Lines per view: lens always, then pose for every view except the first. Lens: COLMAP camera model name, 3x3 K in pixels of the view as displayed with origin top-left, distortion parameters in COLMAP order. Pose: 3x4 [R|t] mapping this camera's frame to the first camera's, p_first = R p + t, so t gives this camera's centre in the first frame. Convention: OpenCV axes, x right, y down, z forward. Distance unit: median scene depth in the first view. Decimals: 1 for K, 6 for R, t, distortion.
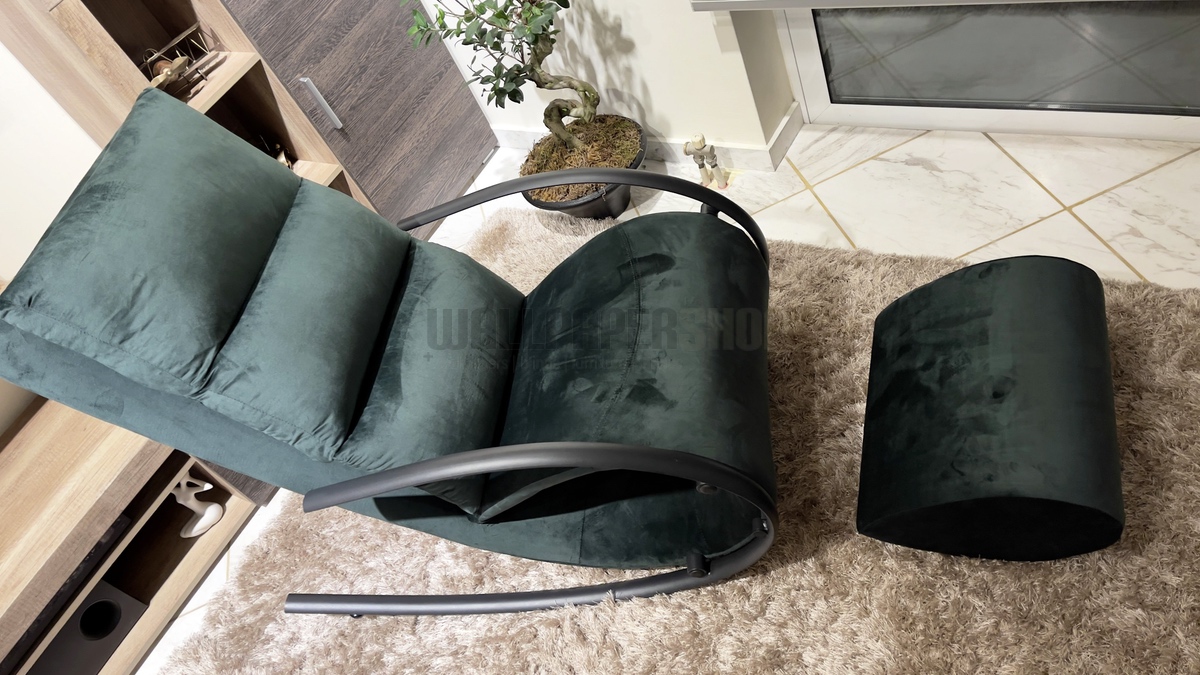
lens RADIAL K [[916.5, 0, 608.2], [0, 916.5, 333.5], [0, 0, 1]] dist [0.050025, -0.050410]
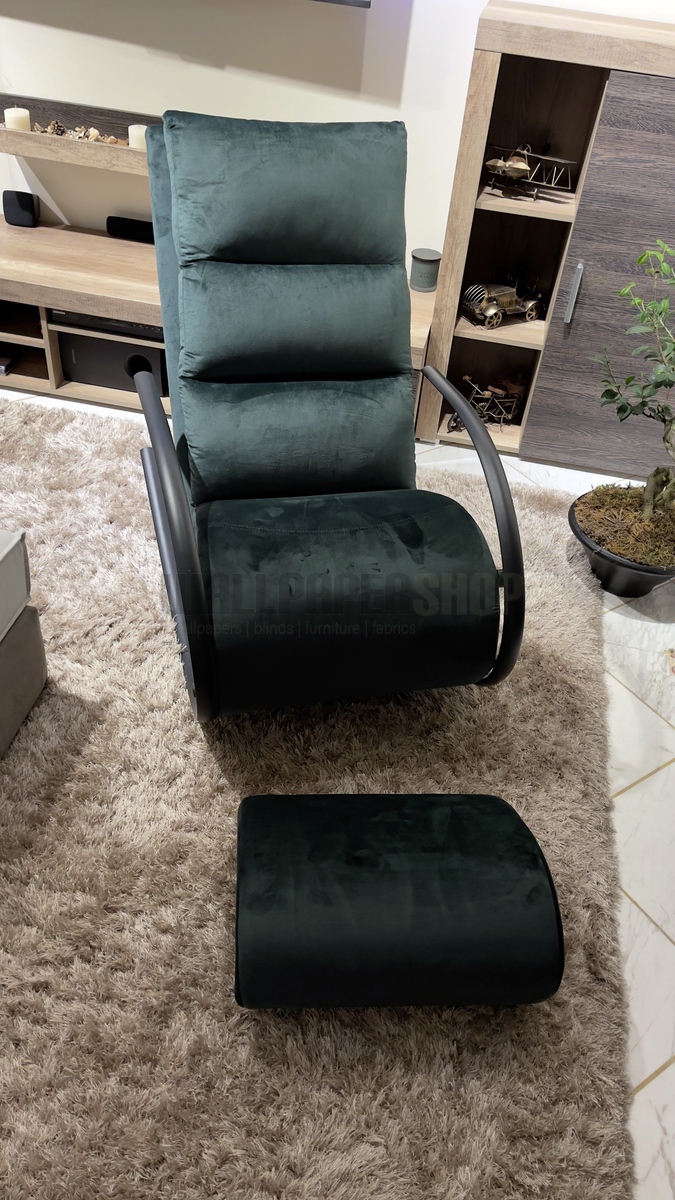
lens RADIAL K [[916.5, 0, 341.3], [0, 916.5, 601.7], [0, 0, 1]] dist [0.050025, -0.050410]
pose [[0.269162, 0.858700, -0.436103, 0.512528], [-0.833355, 0.434641, 0.341476, -0.309327], [0.482774, 0.271516, 0.832591, 0.101135]]
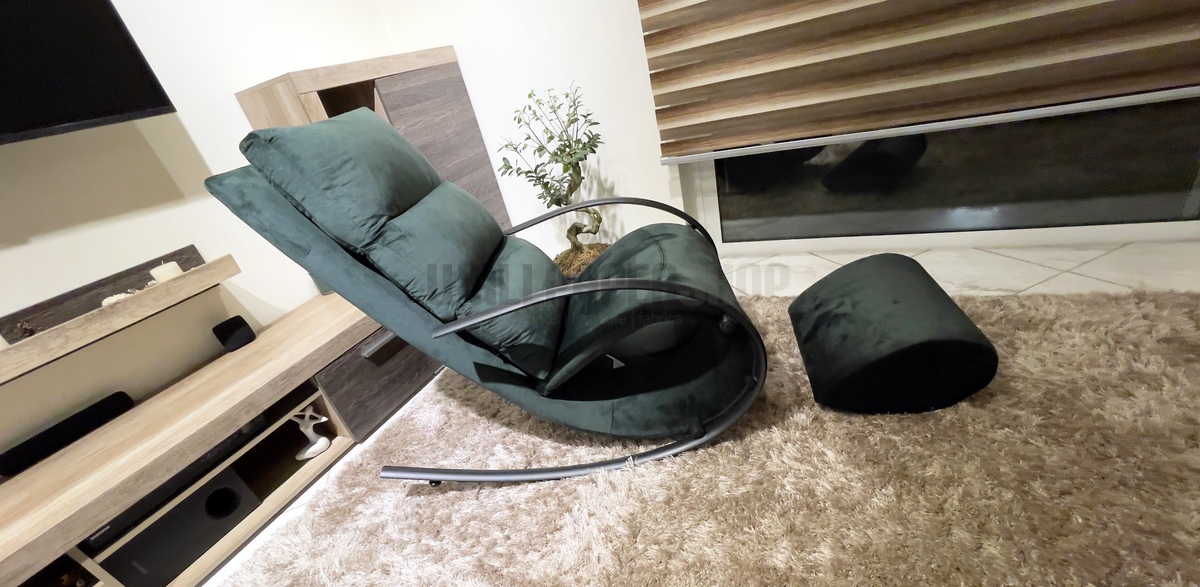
lens RADIAL K [[489.3, 0, 598.0], [0, 489.3, 337.8], [0, 0, 1]] dist [-0.004528, -0.000629]
pose [[0.989956, 0.071330, 0.122062, -0.148495], [-0.026494, 0.941694, -0.335427, 0.354888], [-0.138872, 0.328824, 0.934125, 0.251959]]
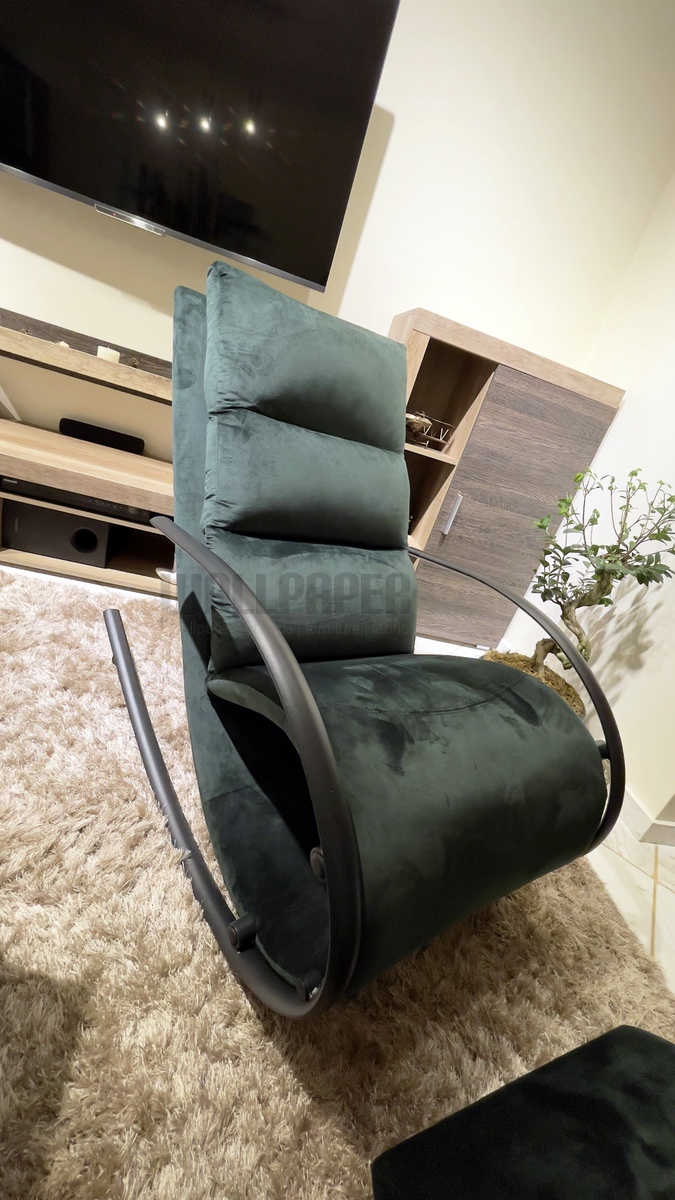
lens RADIAL K [[488.9, 0, 344.5], [0, 488.9, 600.4], [0, 0, 1]] dist [-0.008955, 0.001655]
pose [[0.450993, 0.753834, -0.477848, 0.115765], [-0.882353, 0.457180, -0.111535, 0.078776], [0.134383, 0.471932, 0.871333, 0.463143]]
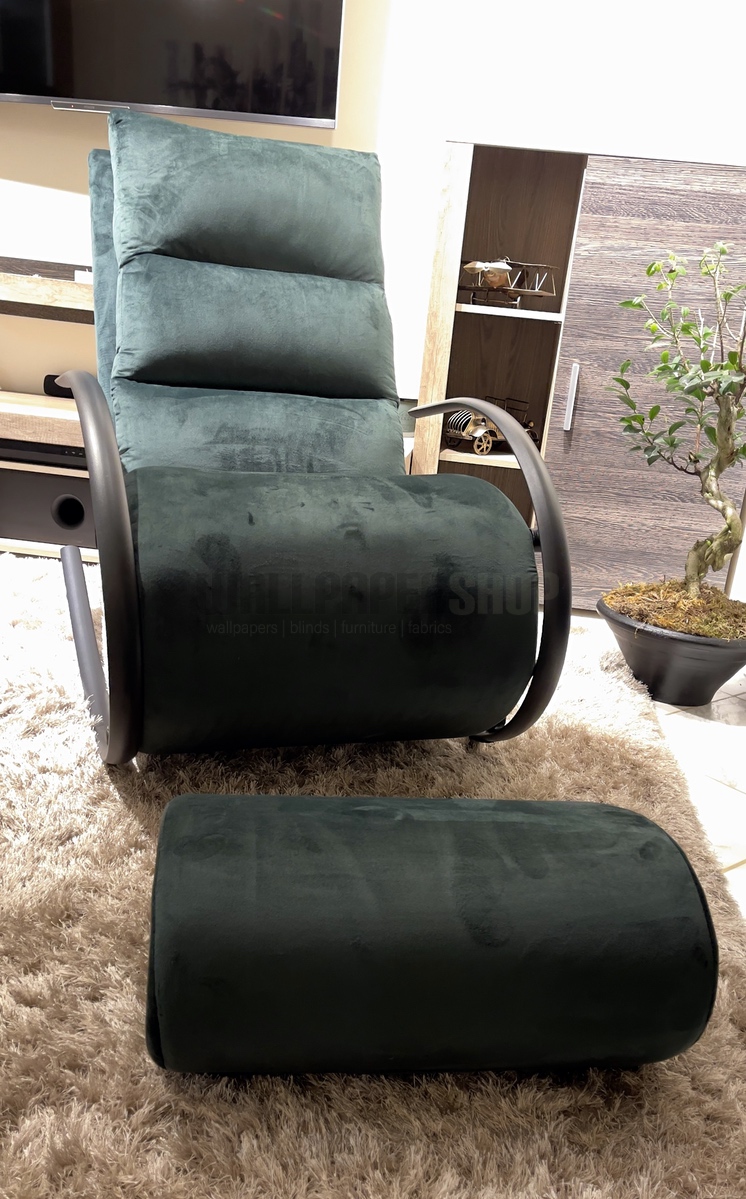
lens RADIAL K [[1011.9, 0, 382.3], [0, 1011.9, 657.9], [0, 0, 1]] dist [0.022349, 0.019174]
pose [[0.334217, 0.636116, -0.695453, 0.689409], [-0.835780, 0.541085, 0.093265, -0.050725], [0.435627, 0.550075, 0.712493, 0.416658]]
